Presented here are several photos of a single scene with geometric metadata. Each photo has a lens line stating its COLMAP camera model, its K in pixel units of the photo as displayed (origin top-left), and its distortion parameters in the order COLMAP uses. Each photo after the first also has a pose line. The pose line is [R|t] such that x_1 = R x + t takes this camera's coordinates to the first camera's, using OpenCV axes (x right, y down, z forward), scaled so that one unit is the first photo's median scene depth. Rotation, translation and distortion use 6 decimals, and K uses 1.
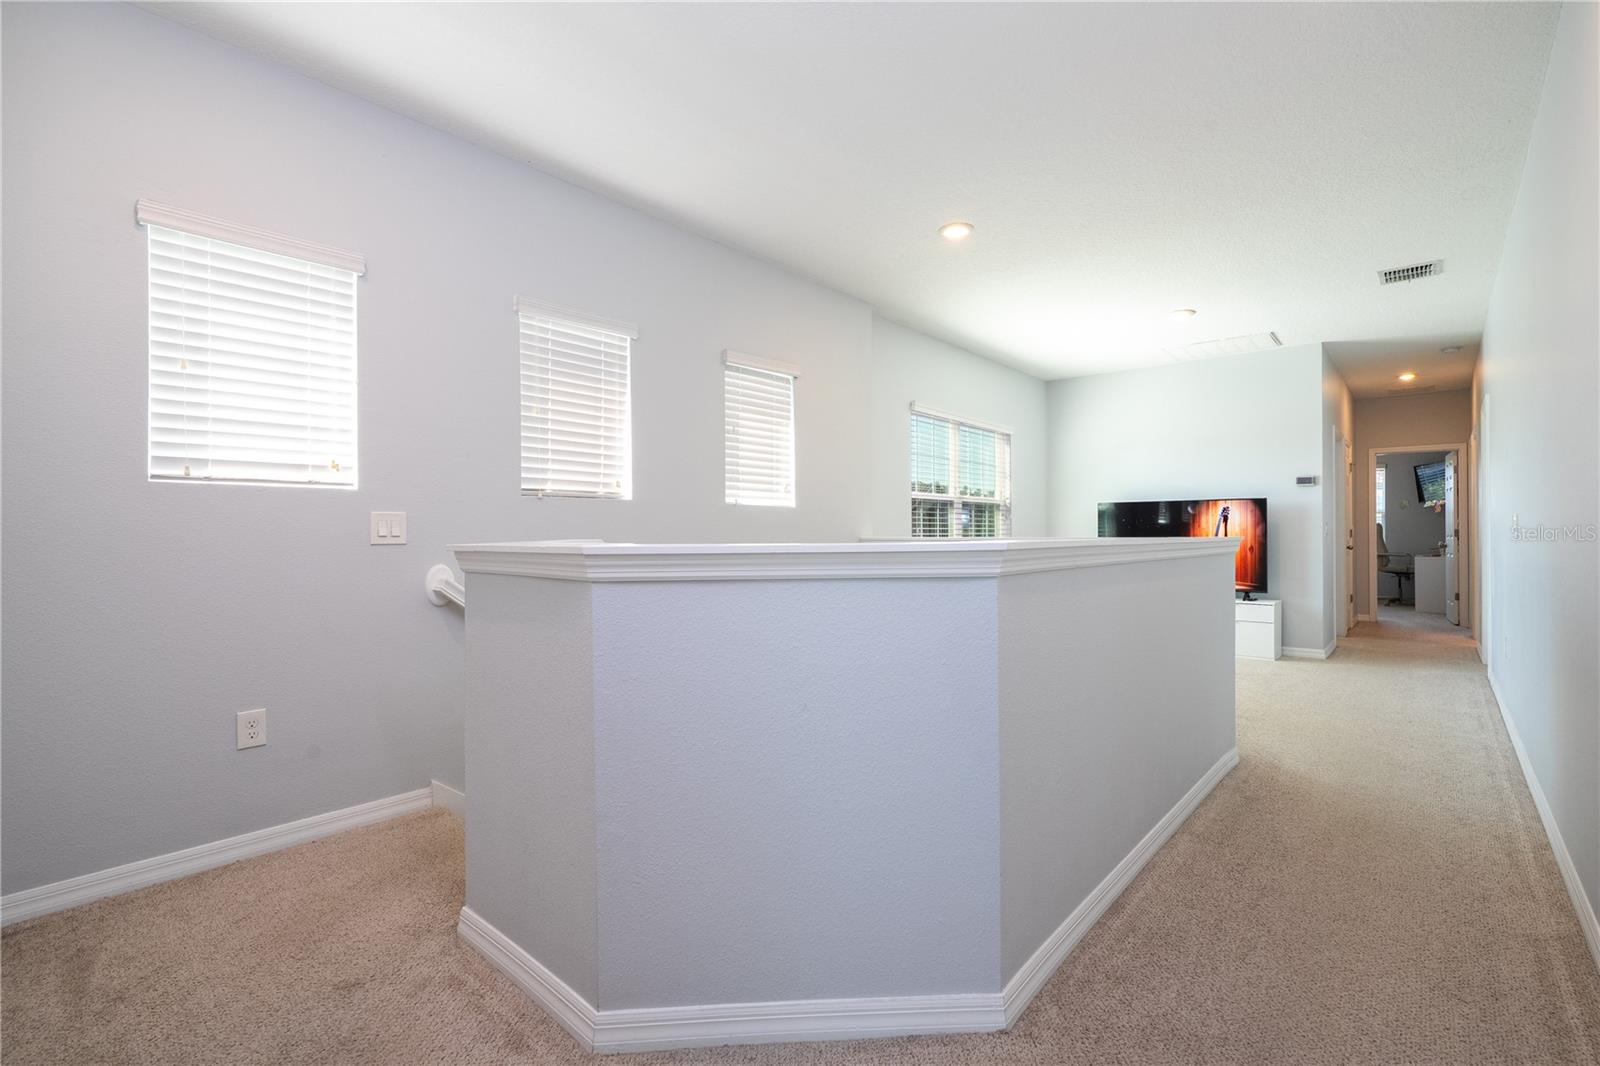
lens RADIAL K [[719.3, 0, 805.5], [0, 719.3, 530.0], [0, 0, 1]] dist [-0.001751, 0.001010]
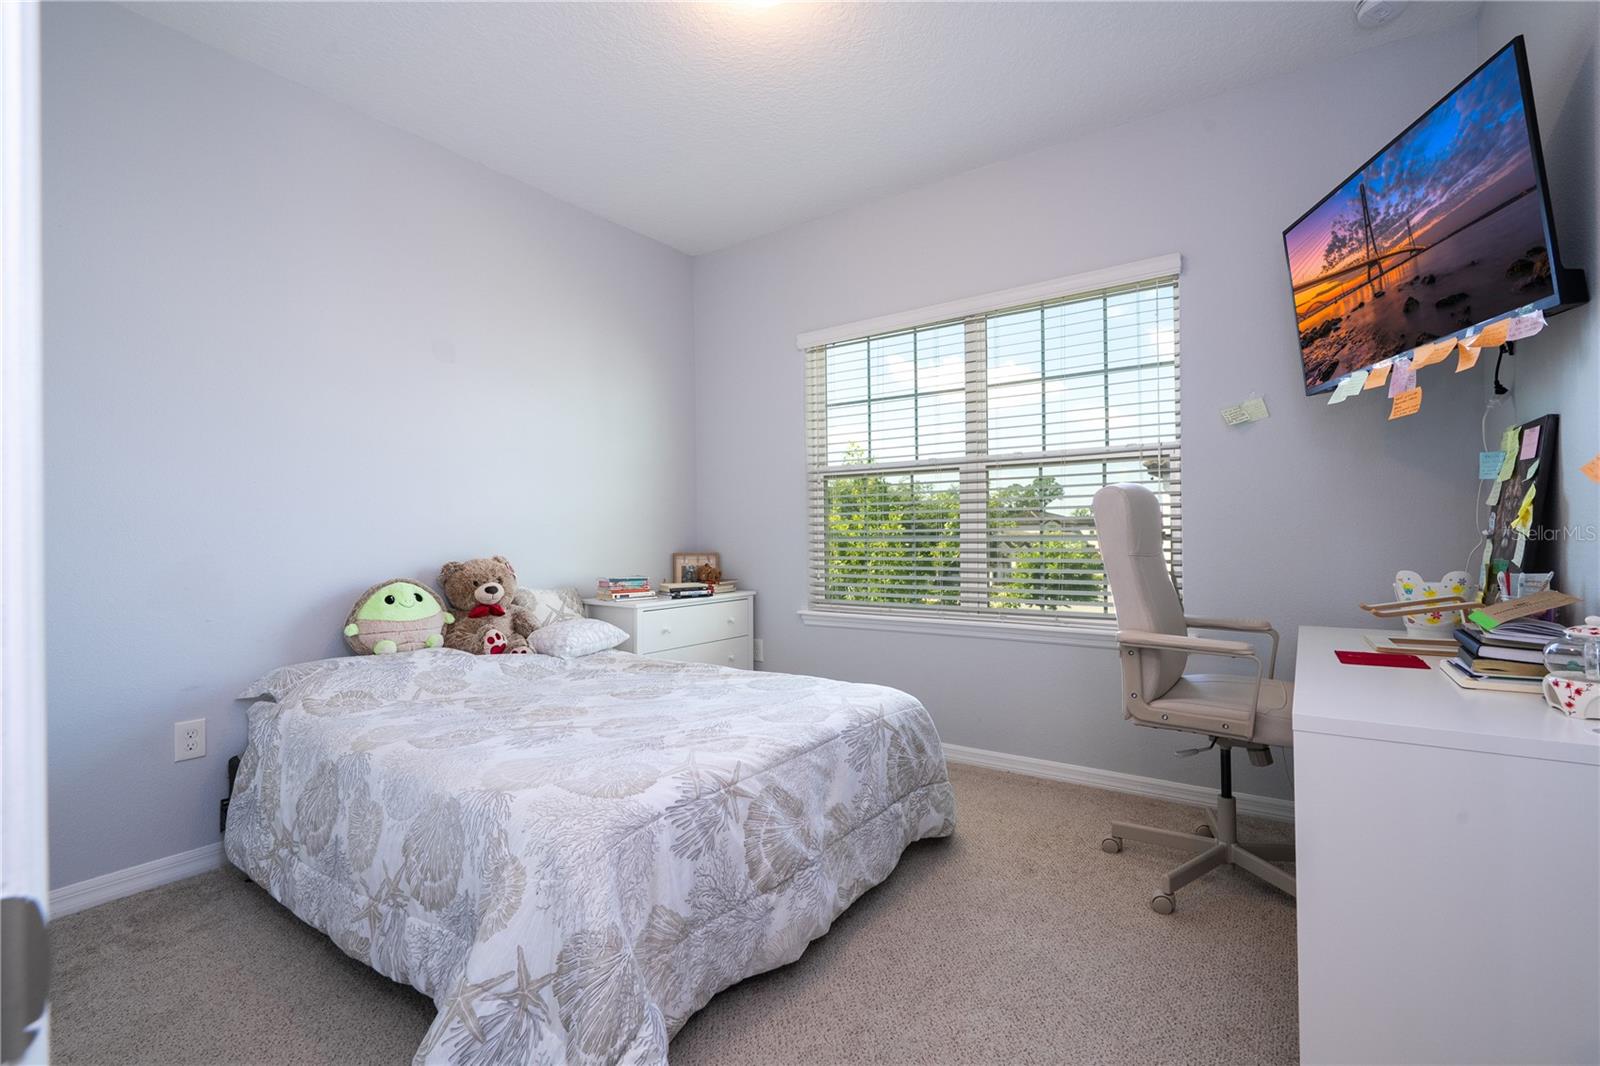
lens RADIAL K [[719.3, 0, 803.3], [0, 719.3, 529.6], [0, 0, 1]] dist [-0.001751, 0.001010]
pose [[0.993330, 0.002834, 0.115270, 0.837197], [-0.001173, 0.999895, -0.014471, 0.008413], [-0.115298, 0.014239, 0.993229, 0.992099]]
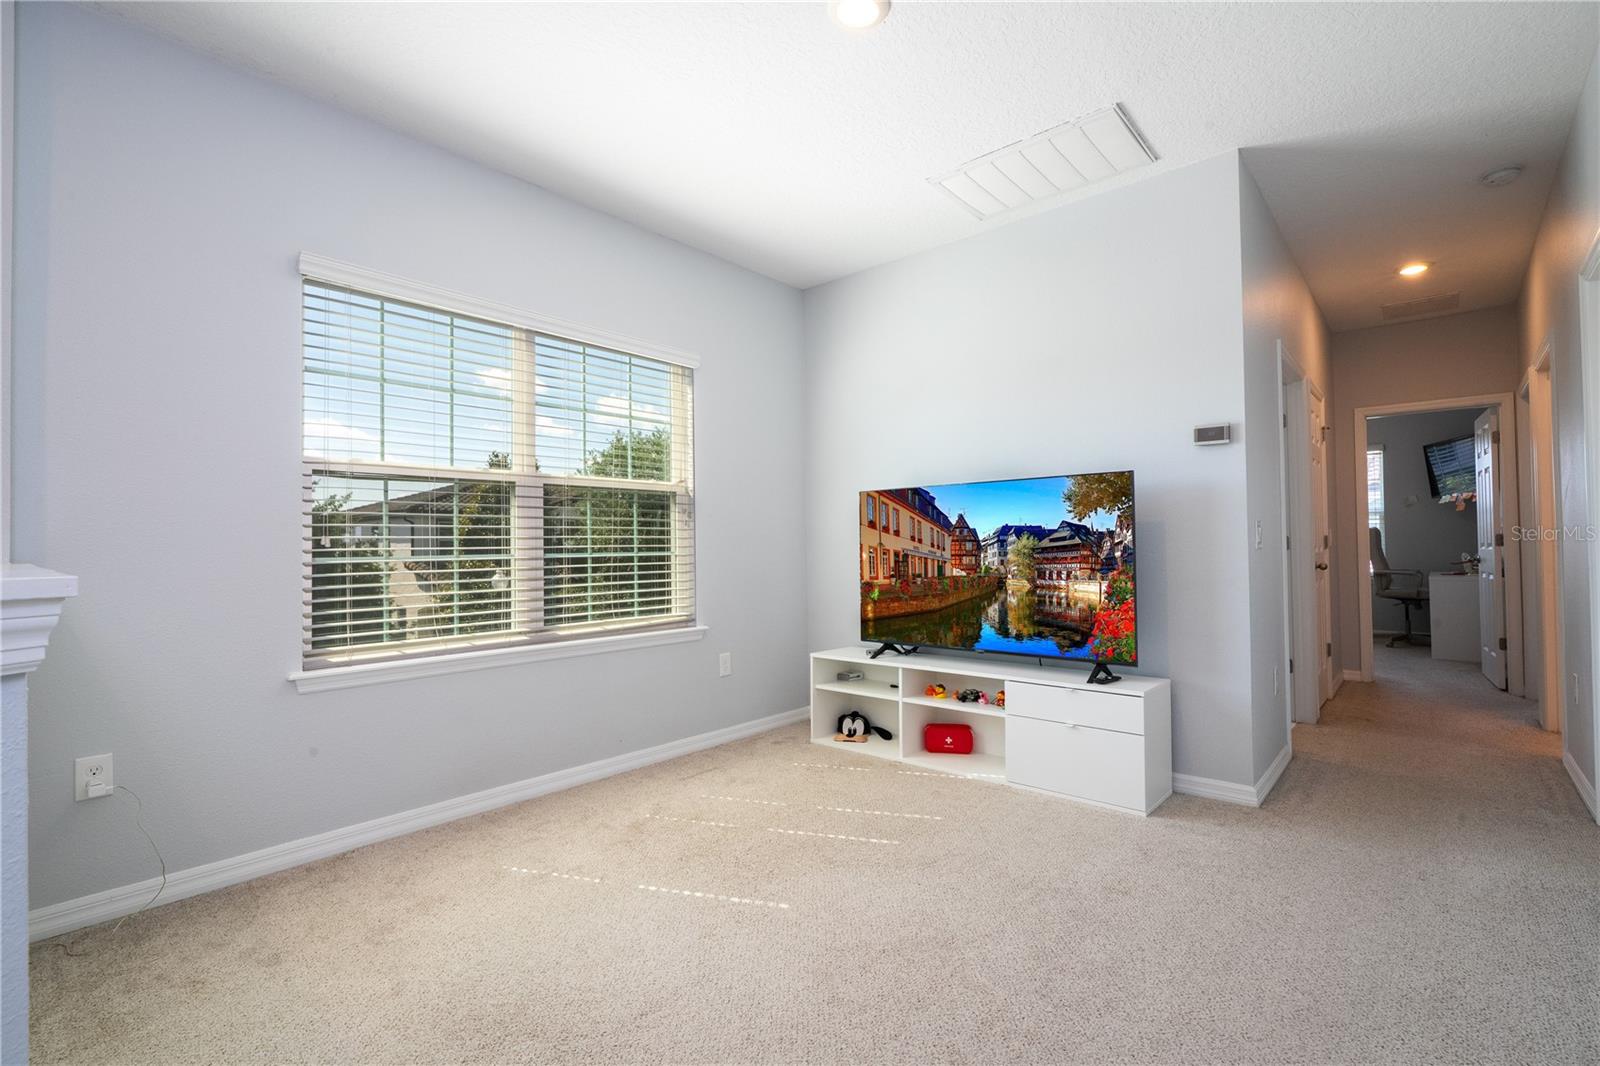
lens RADIAL K [[719.3, 0, 799.4], [0, 719.3, 530.8], [0, 0, 1]] dist [-0.001751, 0.001010]
pose [[0.999935, -0.008131, -0.007974, 0.297981], [0.007982, 0.999798, -0.018436, 0.002697], [0.008122, 0.018371, 0.999798, 0.363731]]
